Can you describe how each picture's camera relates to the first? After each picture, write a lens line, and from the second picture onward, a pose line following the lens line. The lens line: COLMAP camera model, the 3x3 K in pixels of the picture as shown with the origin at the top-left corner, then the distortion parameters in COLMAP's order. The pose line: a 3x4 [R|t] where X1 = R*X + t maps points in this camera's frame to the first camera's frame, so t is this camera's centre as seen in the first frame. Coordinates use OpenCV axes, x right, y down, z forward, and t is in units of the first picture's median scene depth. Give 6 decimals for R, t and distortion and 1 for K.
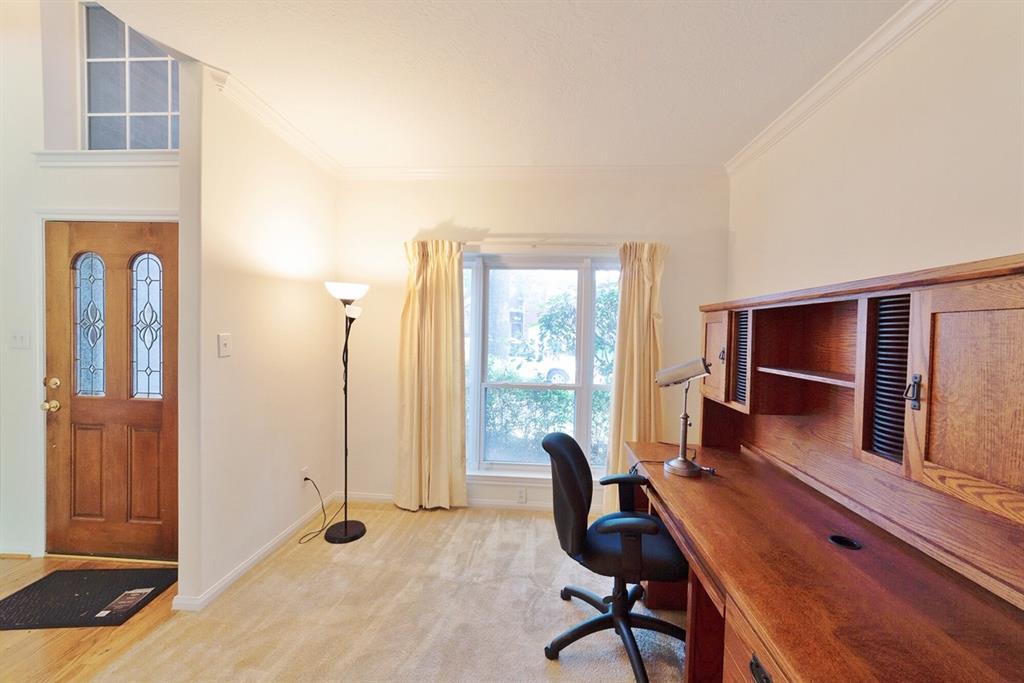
lens RADIAL K [[400.3, 0, 512.7], [0, 400.3, 339.0], [0, 0, 1]] dist [-0.018624, 0.008607]
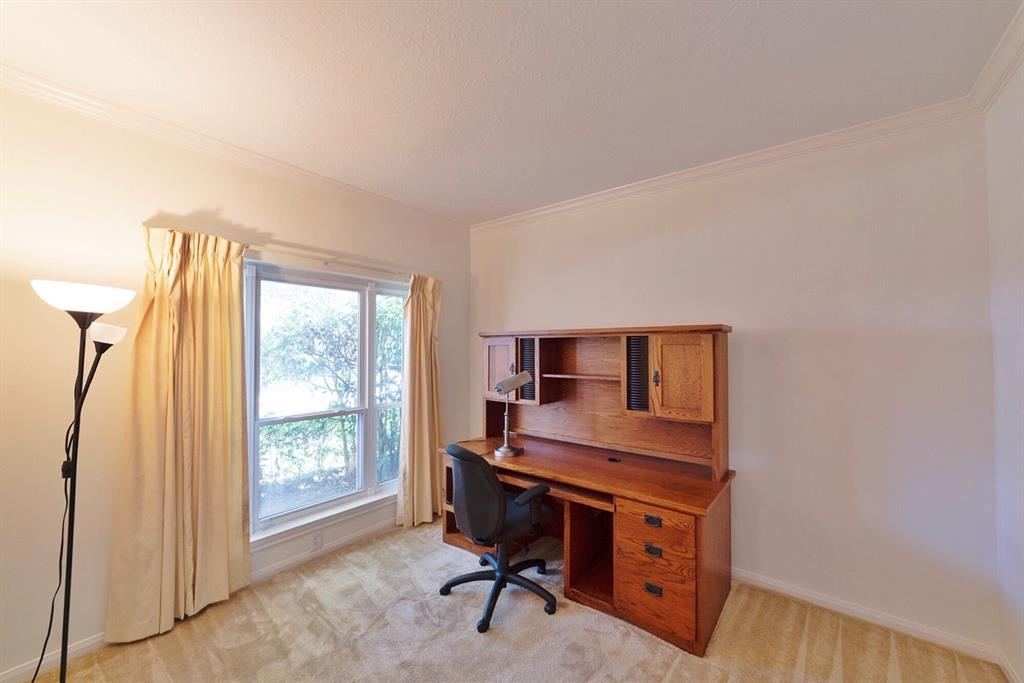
lens RADIAL K [[407.8, 0, 513.1], [0, 407.8, 339.1], [0, 0, 1]] dist [0.000312, 0.008748]
pose [[0.560236, -0.000500, 0.828333, -0.539876], [0.028722, 0.999410, -0.018823, -0.028928], [-0.827835, 0.034336, 0.559920, 0.131390]]
